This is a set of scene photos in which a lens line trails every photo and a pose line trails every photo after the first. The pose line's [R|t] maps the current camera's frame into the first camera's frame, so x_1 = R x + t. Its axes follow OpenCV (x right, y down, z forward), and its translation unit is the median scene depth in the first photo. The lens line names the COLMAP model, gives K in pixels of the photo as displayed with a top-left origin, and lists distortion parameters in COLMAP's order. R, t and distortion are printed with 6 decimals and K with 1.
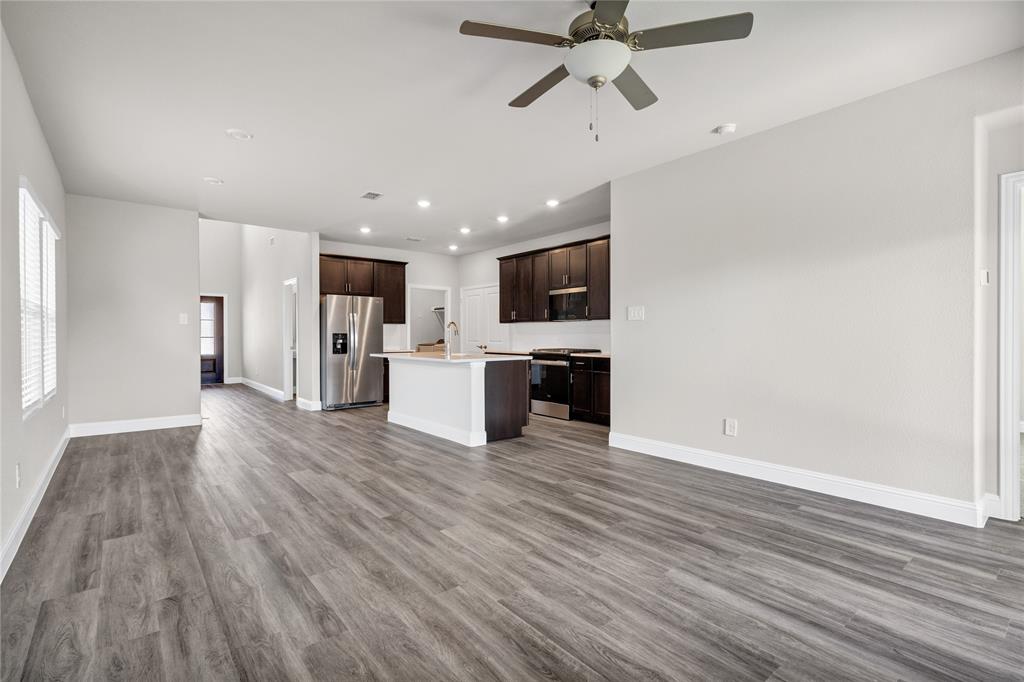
lens RADIAL K [[481.8, 0, 511.5], [0, 481.8, 345.2], [0, 0, 1]] dist [0.004977, -0.001466]
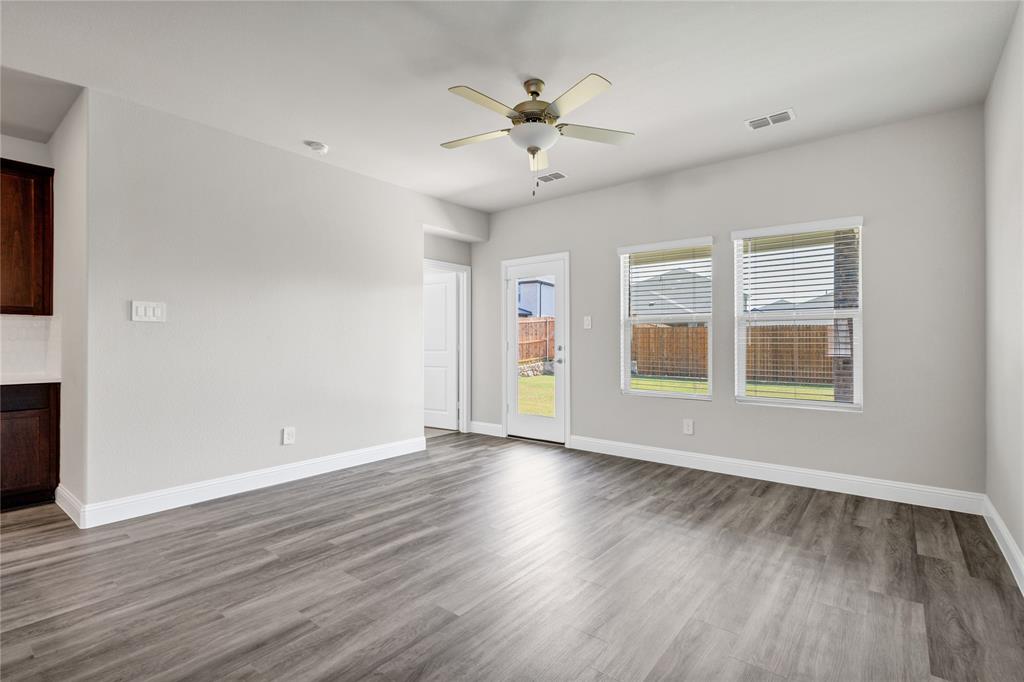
lens RADIAL K [[481.8, 0, 506.5], [0, 481.8, 342.6], [0, 0, 1]] dist [0.004977, -0.001466]
pose [[-0.225504, 0.006019, 0.974224, -0.326534], [0.019217, 0.999814, -0.001729, -0.006565], [-0.974053, 0.018332, -0.225578, 0.410083]]
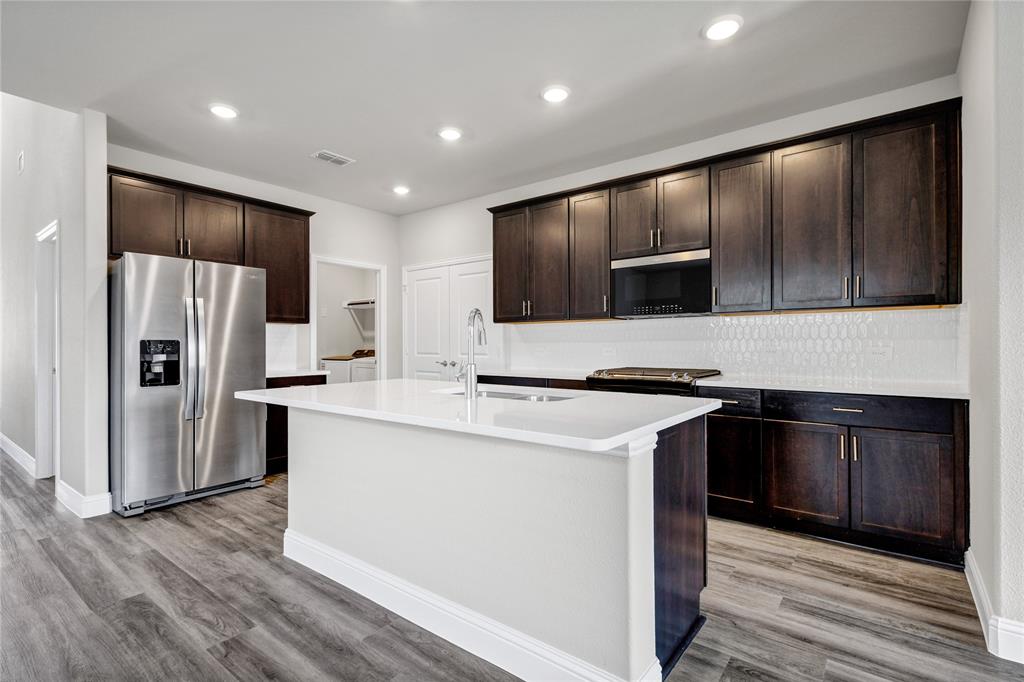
lens RADIAL K [[481.8, 0, 531.5], [0, 481.8, 343.5], [0, 0, 1]] dist [0.004977, -0.001466]
pose [[0.965974, -0.001070, 0.258637, -0.142138], [0.006925, 0.999740, -0.021731, -0.009311], [-0.258547, 0.022783, 0.965730, 0.487708]]
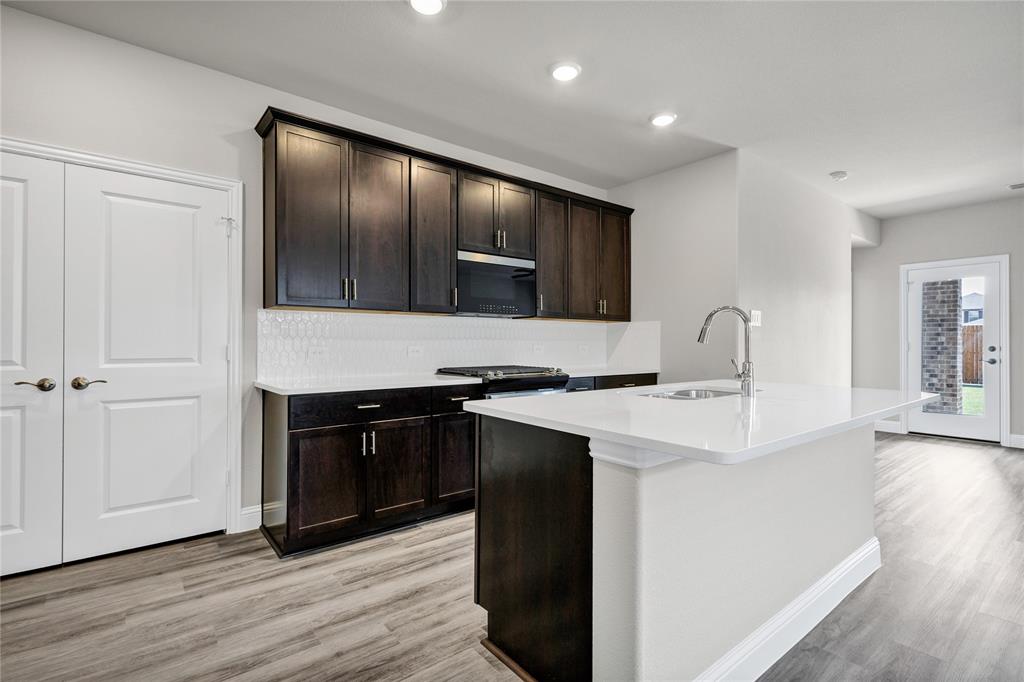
lens RADIAL K [[481.8, 0, 511.9], [0, 481.8, 339.8], [0, 0, 1]] dist [0.004977, -0.001466]
pose [[0.004659, 0.002805, 0.999985, -0.385383], [0.013897, 0.999899, -0.002870, -0.019824], [-0.999893, 0.013910, 0.004620, 0.901090]]
